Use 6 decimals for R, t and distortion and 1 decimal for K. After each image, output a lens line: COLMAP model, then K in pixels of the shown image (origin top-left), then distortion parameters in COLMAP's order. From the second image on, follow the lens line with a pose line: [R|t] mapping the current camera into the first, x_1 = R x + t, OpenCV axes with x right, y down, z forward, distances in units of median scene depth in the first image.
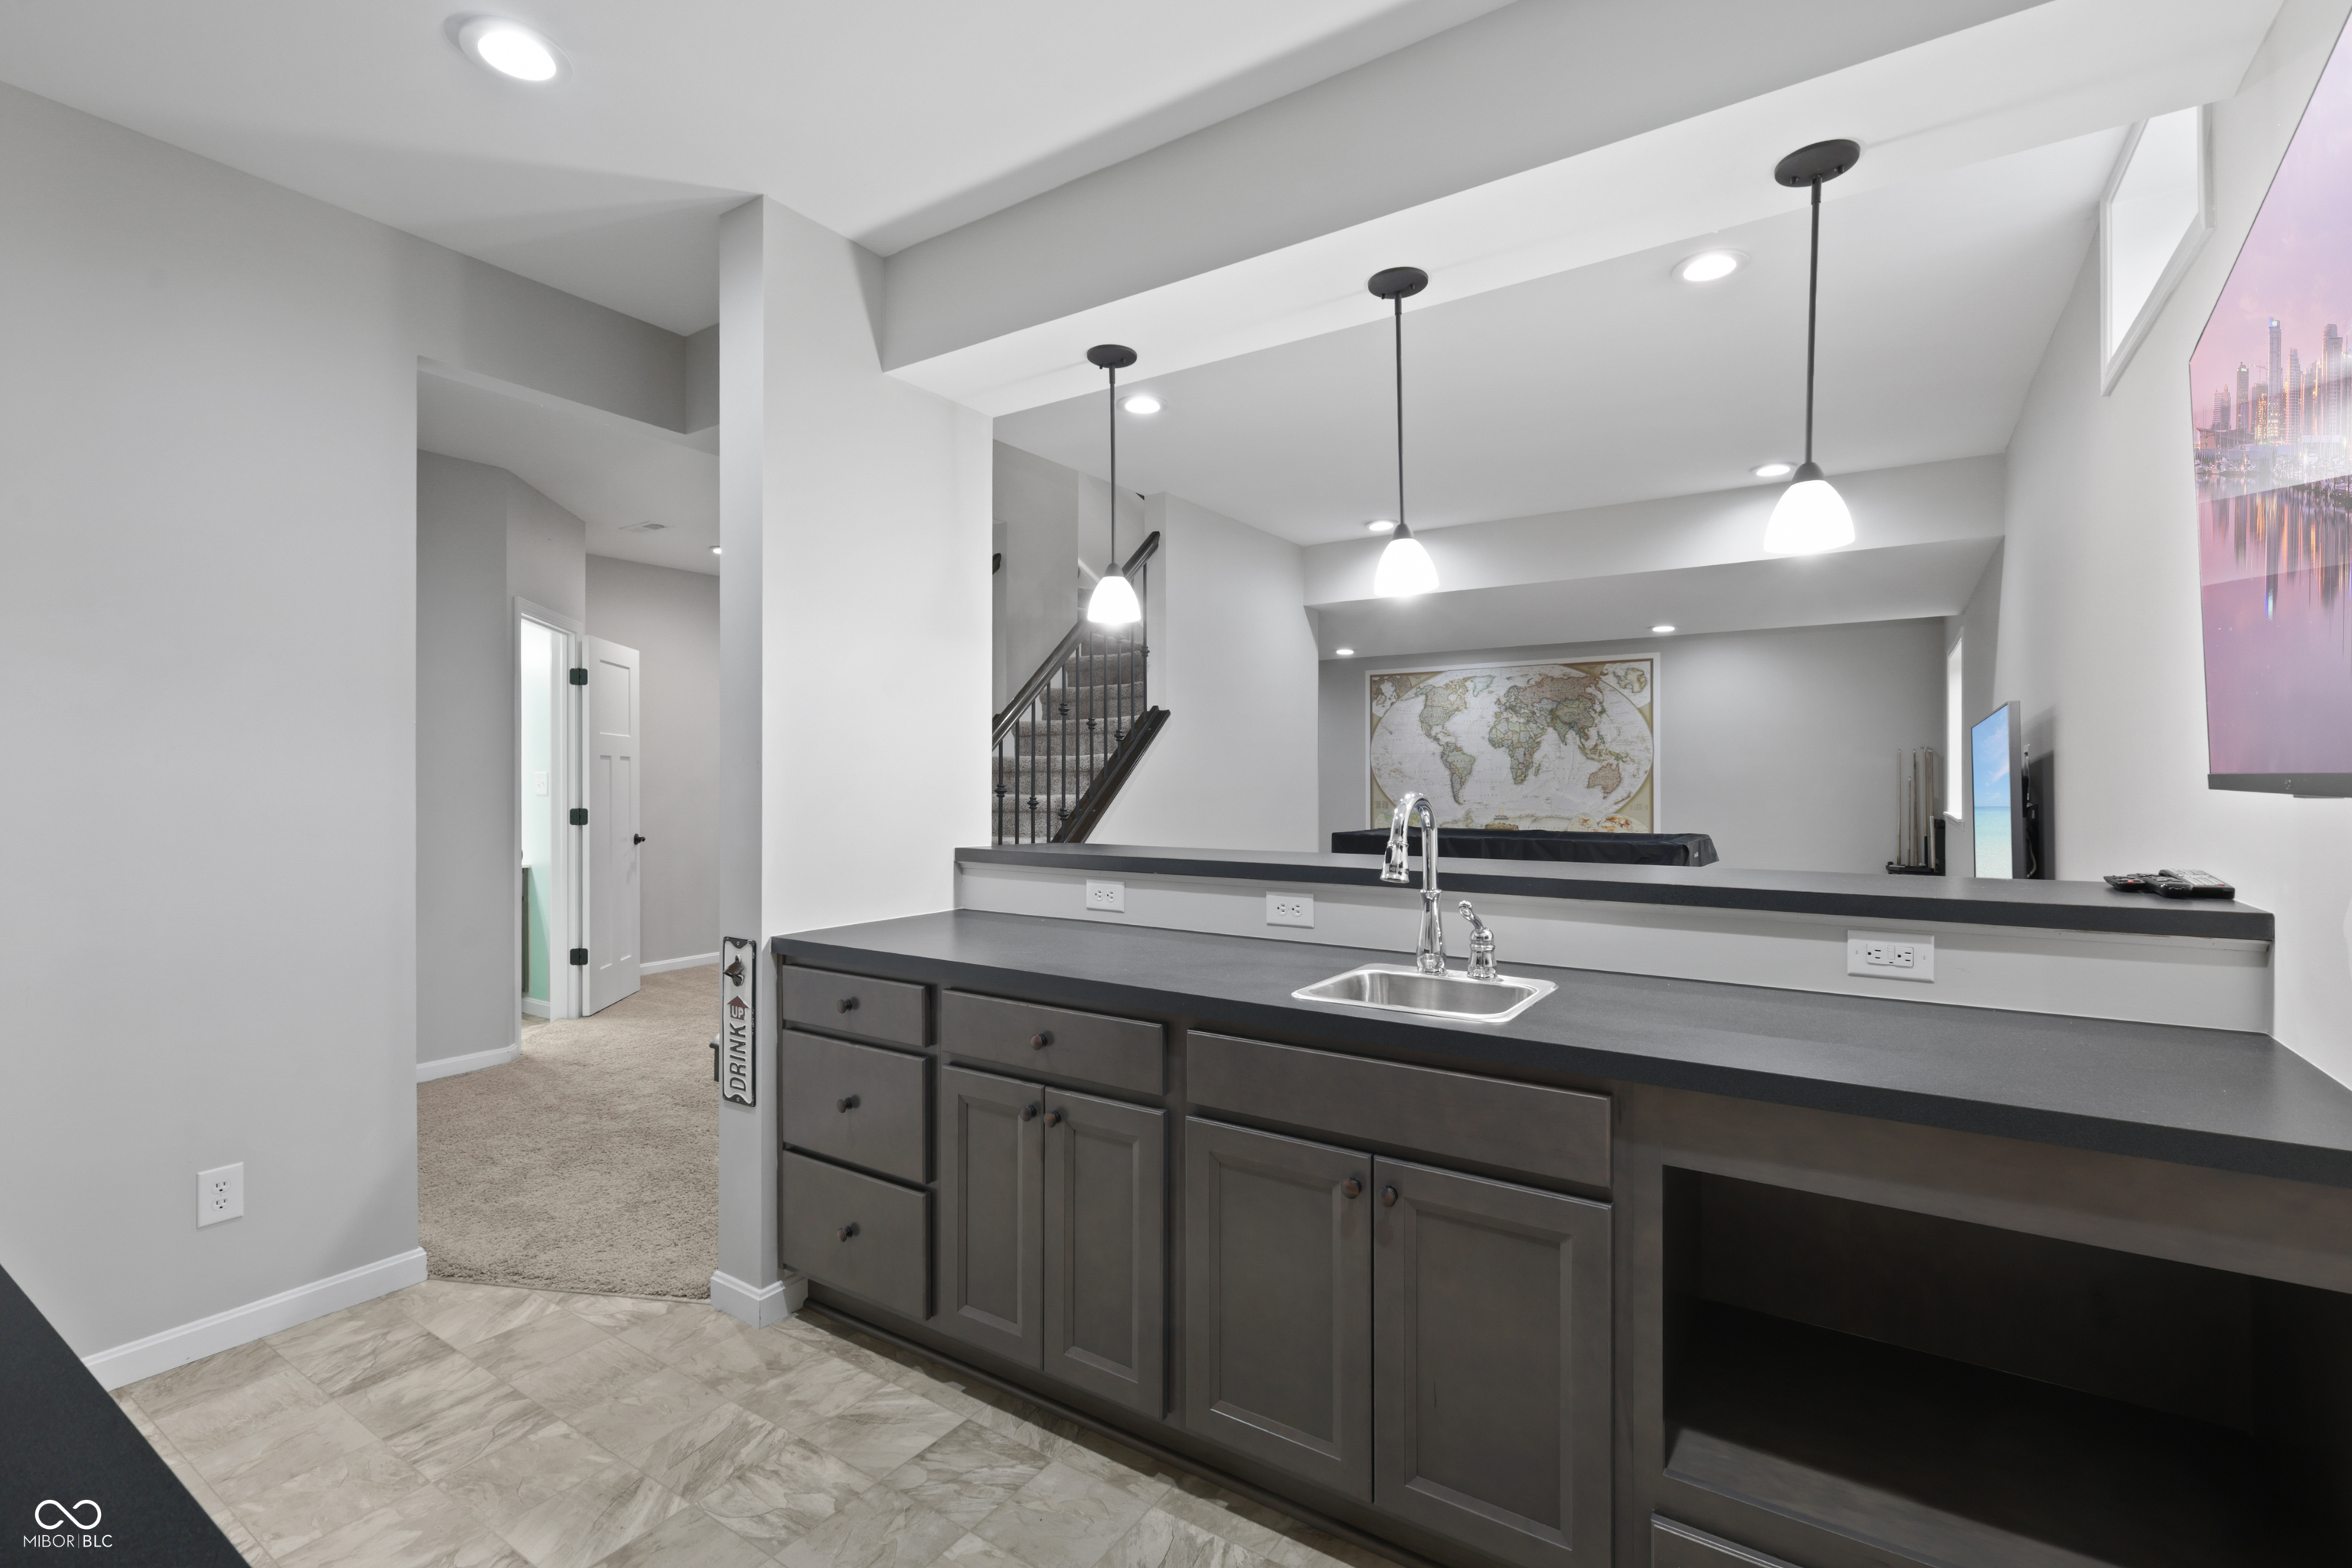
lens RADIAL K [[1025.3, 0, 1183.8], [0, 1025.3, 780.8], [0, 0, 1]] dist [-0.002592, 0.000204]
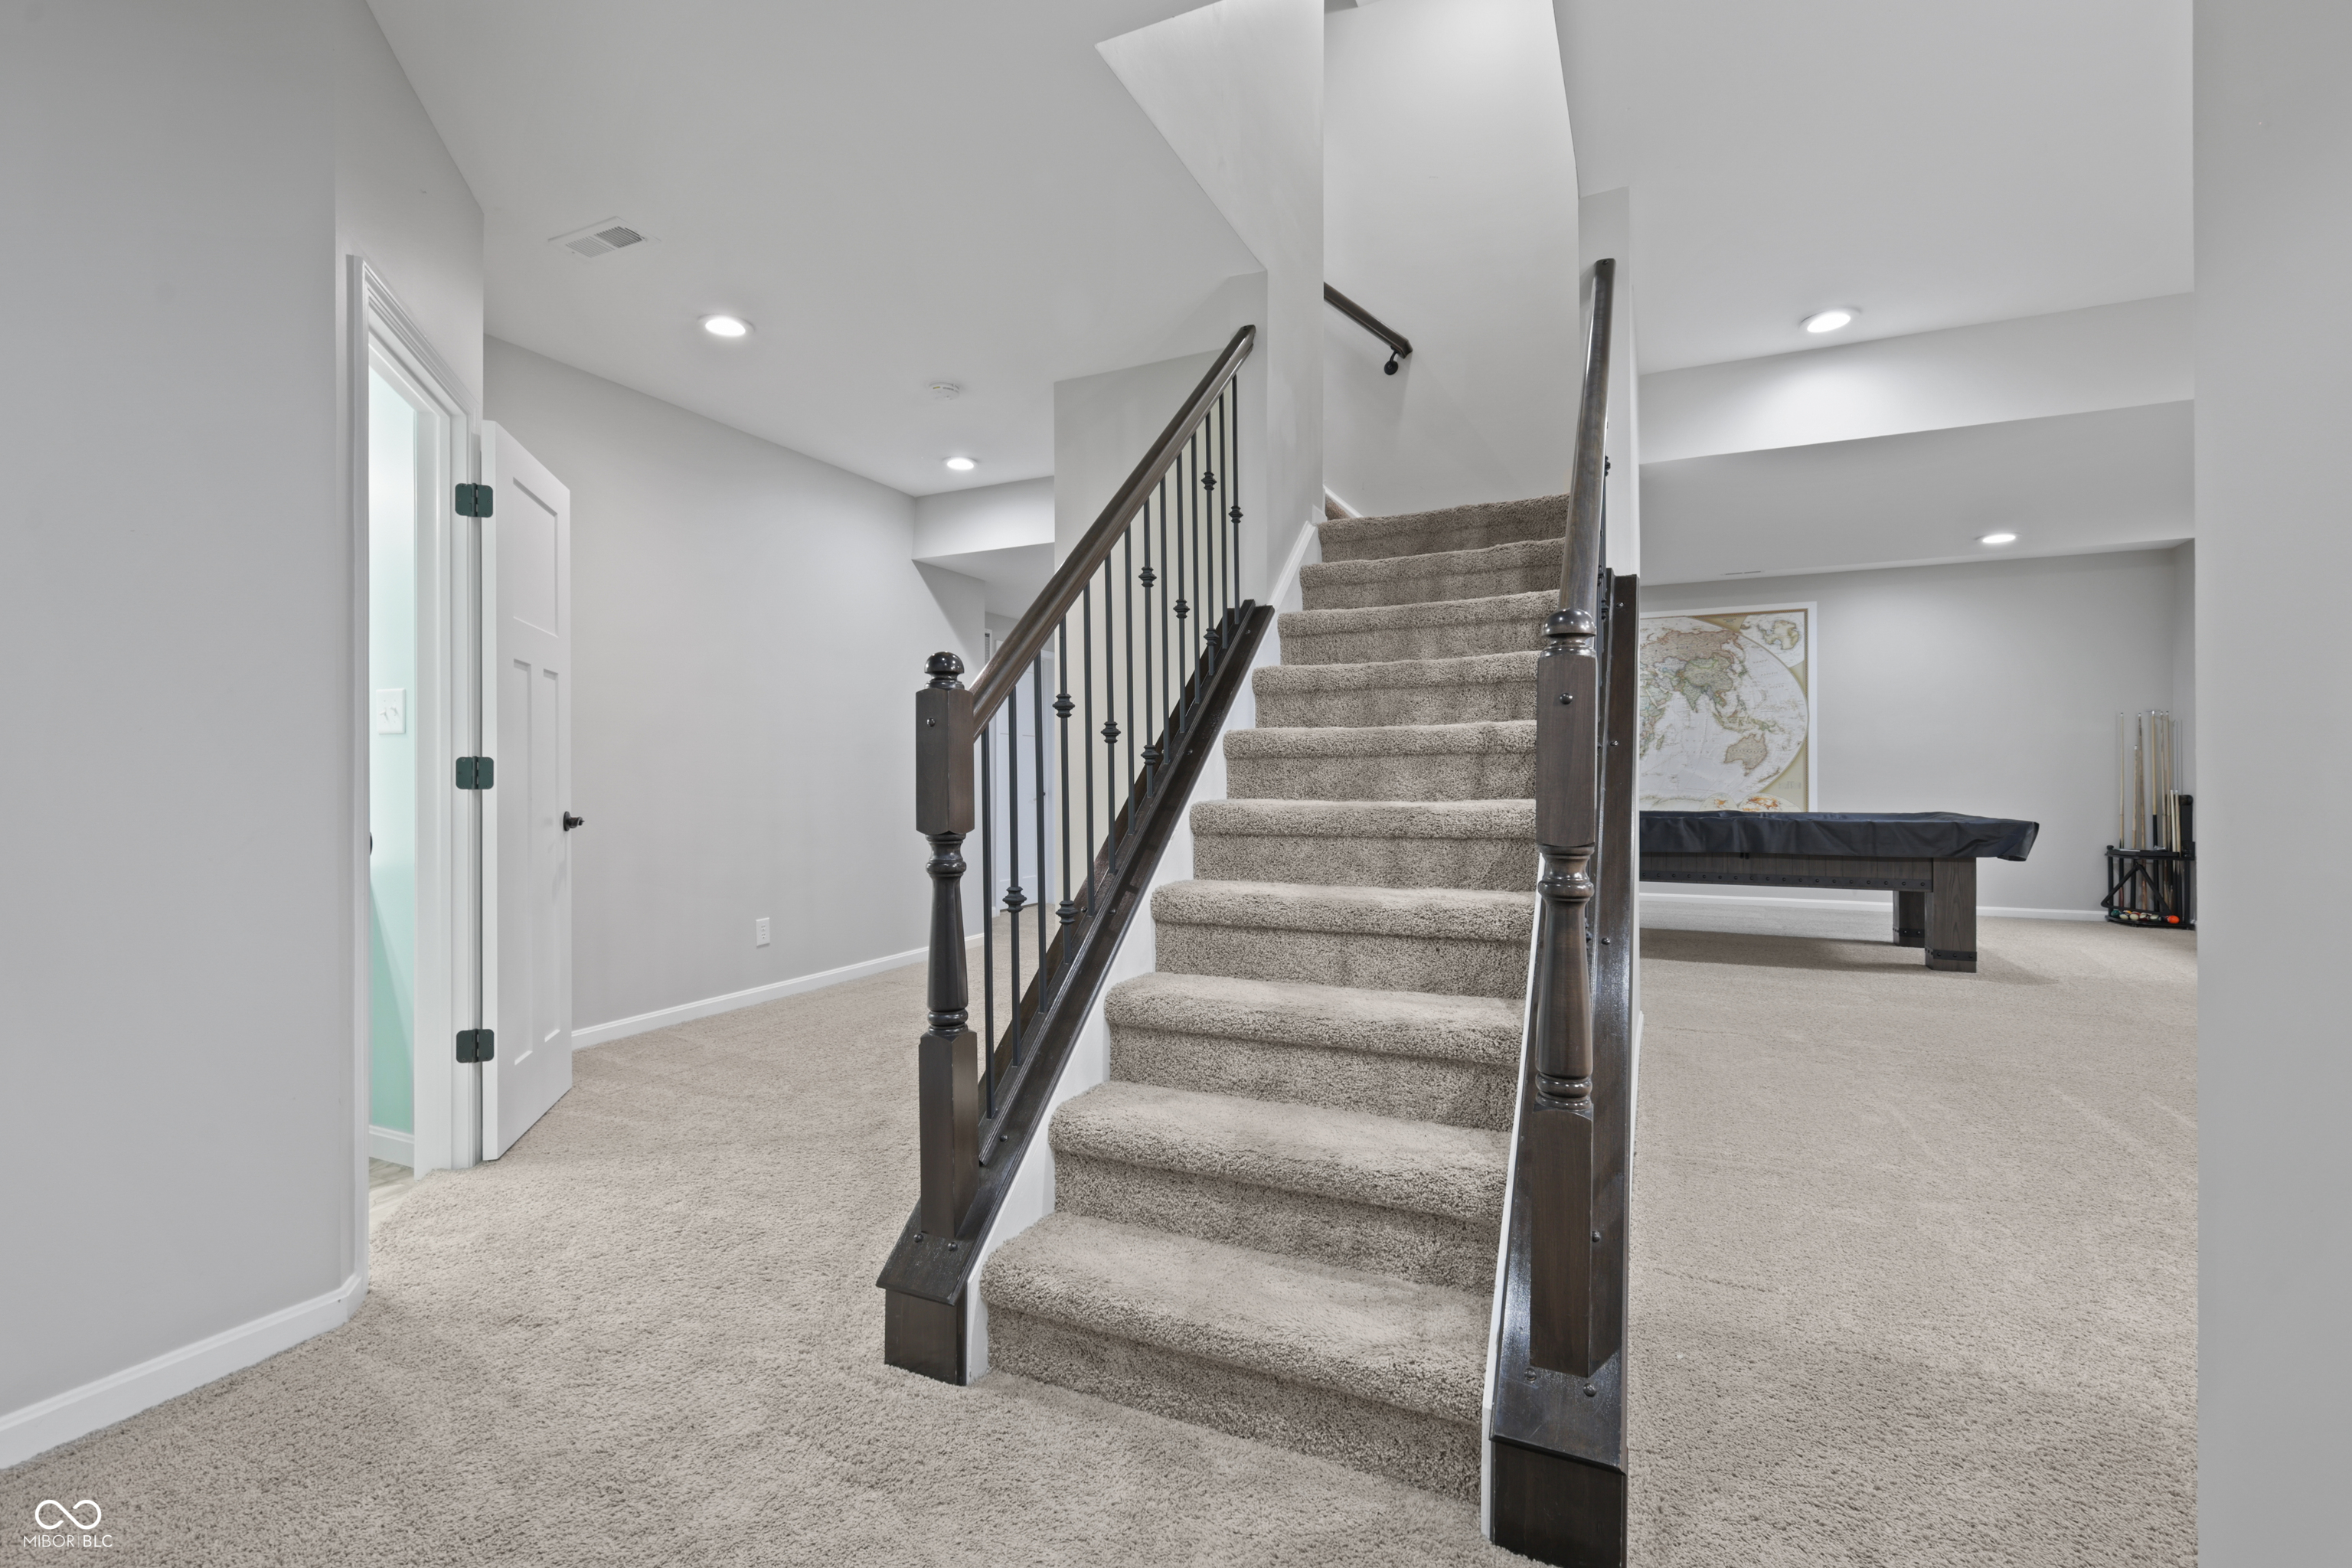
lens RADIAL K [[1025.3, 0, 1191.6], [0, 1025.3, 779.5], [0, 0, 1]] dist [-0.002592, 0.000204]
pose [[0.989282, -0.001111, 0.146014, -0.163995], [0.001193, 0.999999, -0.000475, 0.020594], [-0.146014, 0.000644, 0.989282, 0.232492]]
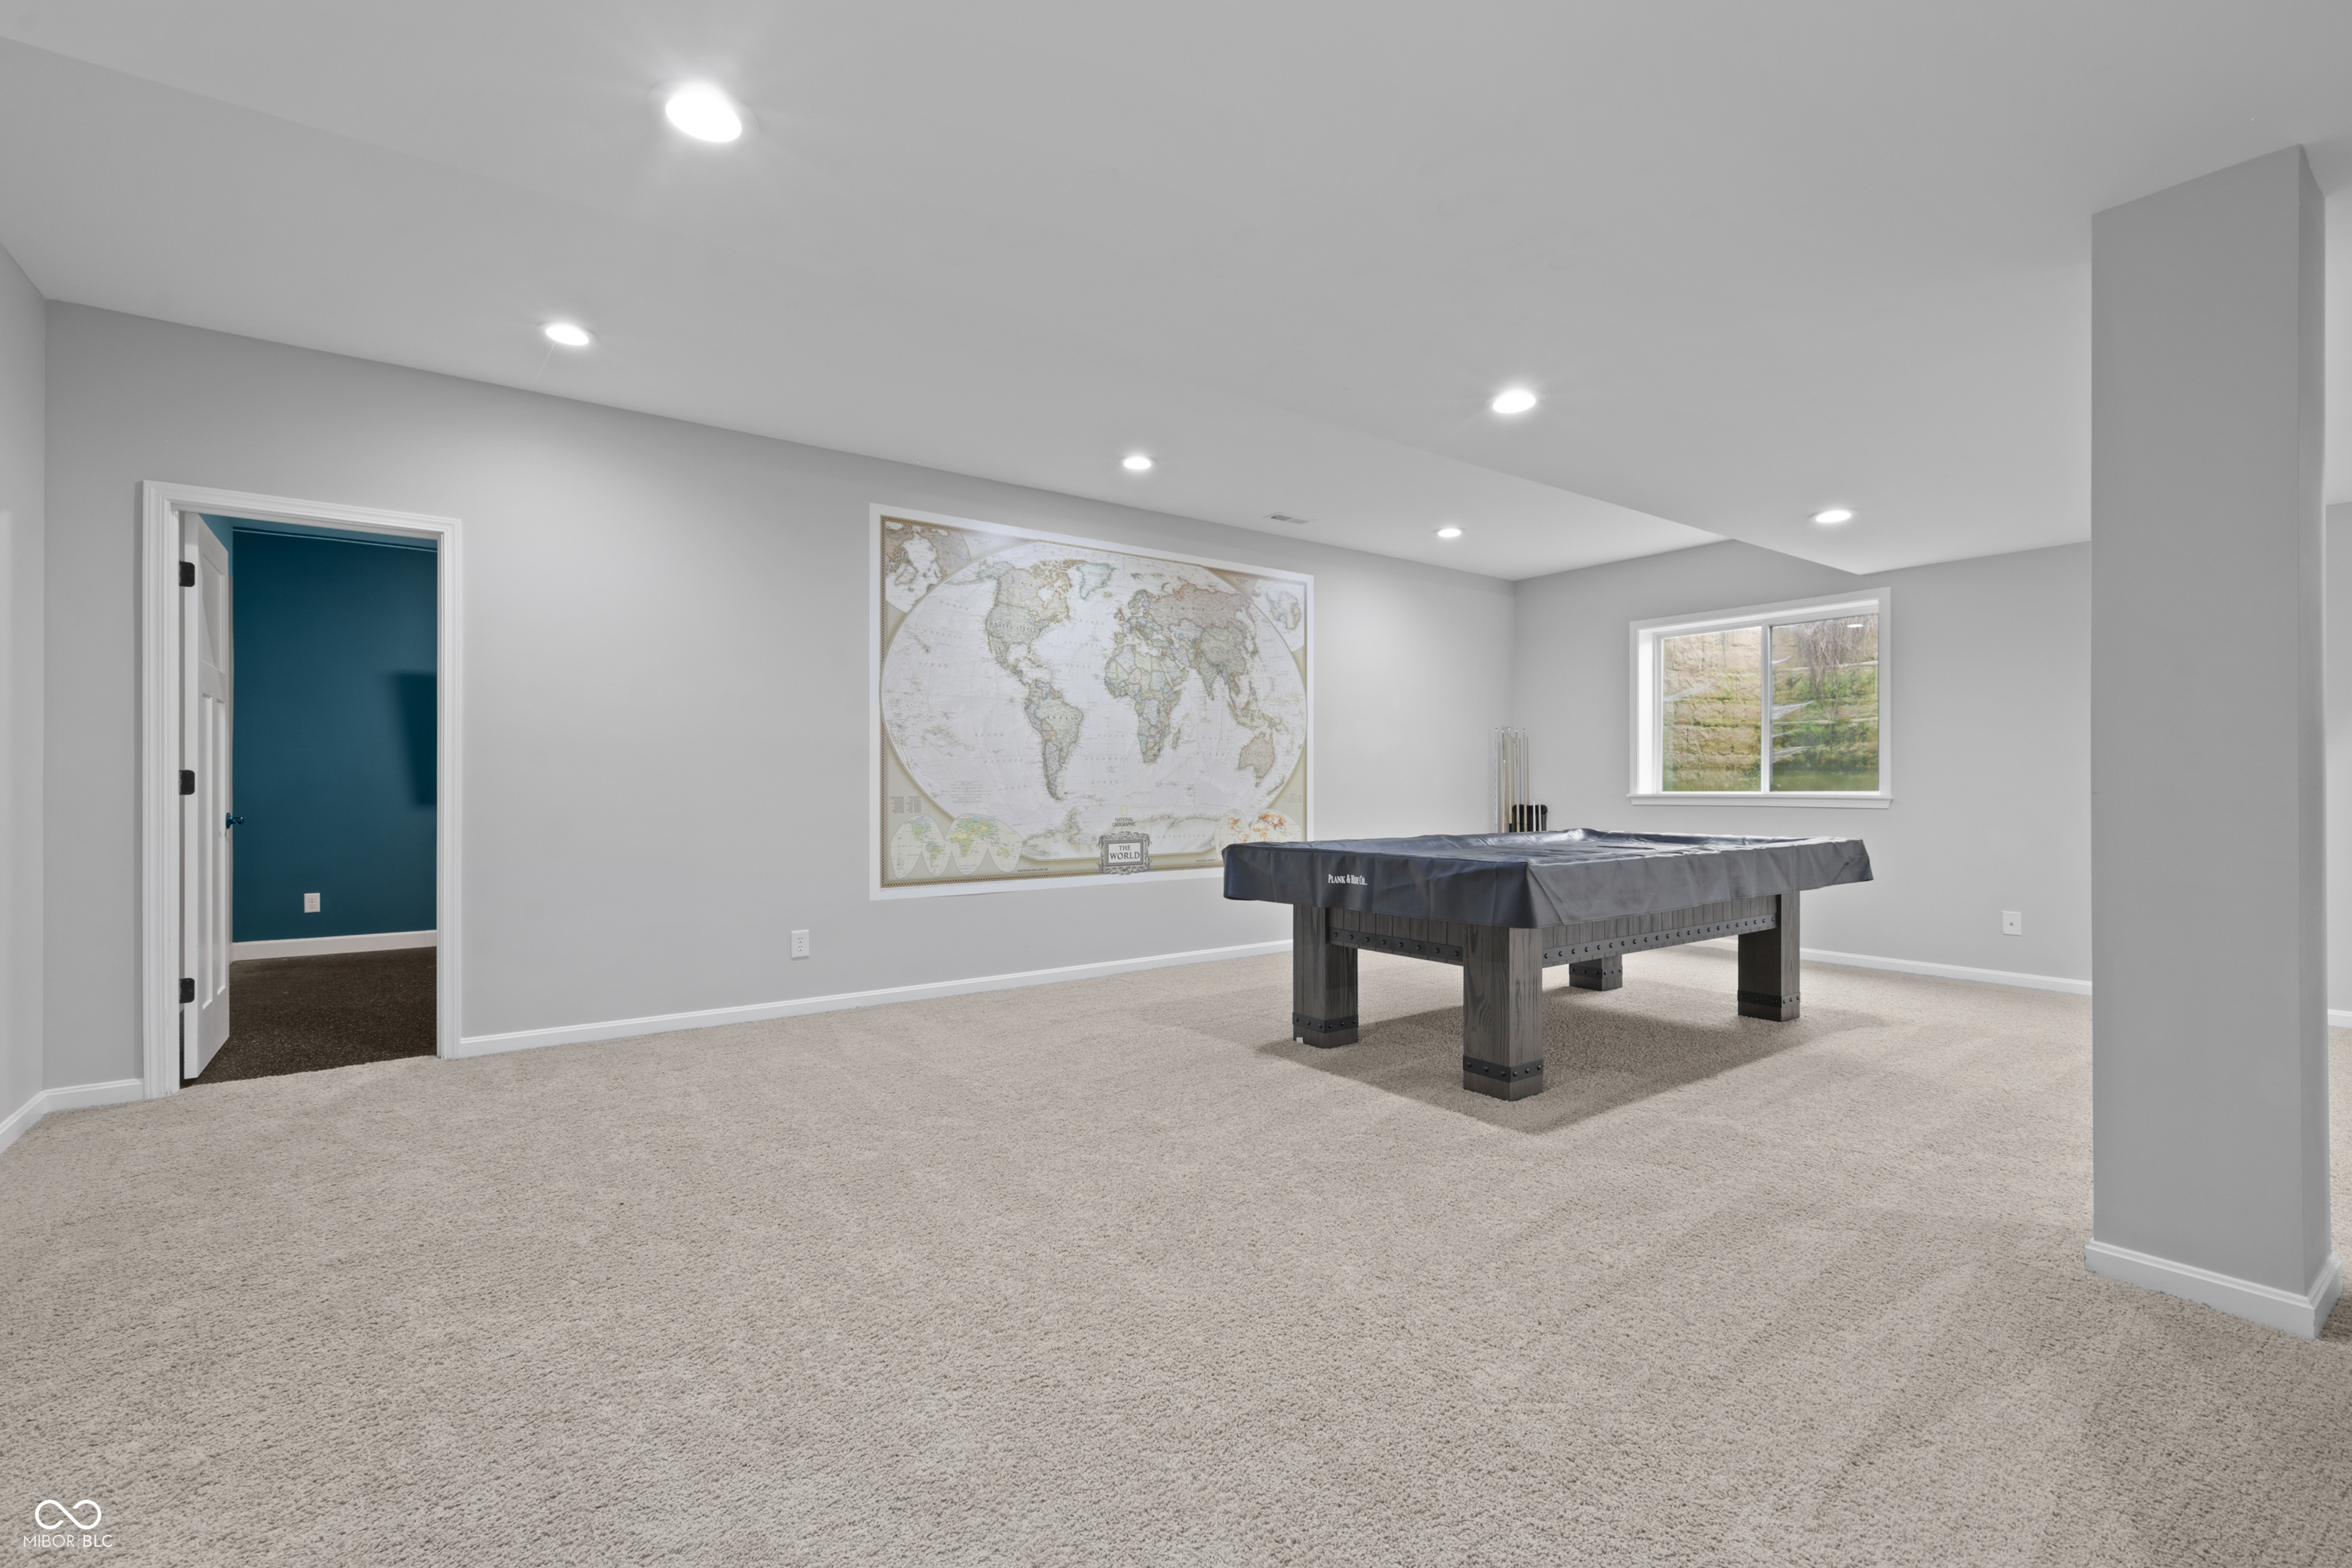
lens RADIAL K [[1025.3, 0, 1120.3], [0, 1025.3, 793.0], [0, 0, 1]] dist [-0.002592, 0.000204]
pose [[0.359486, -0.005188, 0.933136, -0.227298], [0.000425, 0.999985, 0.005396, 0.018204], [-0.933150, -0.001543, 0.359483, 0.846675]]
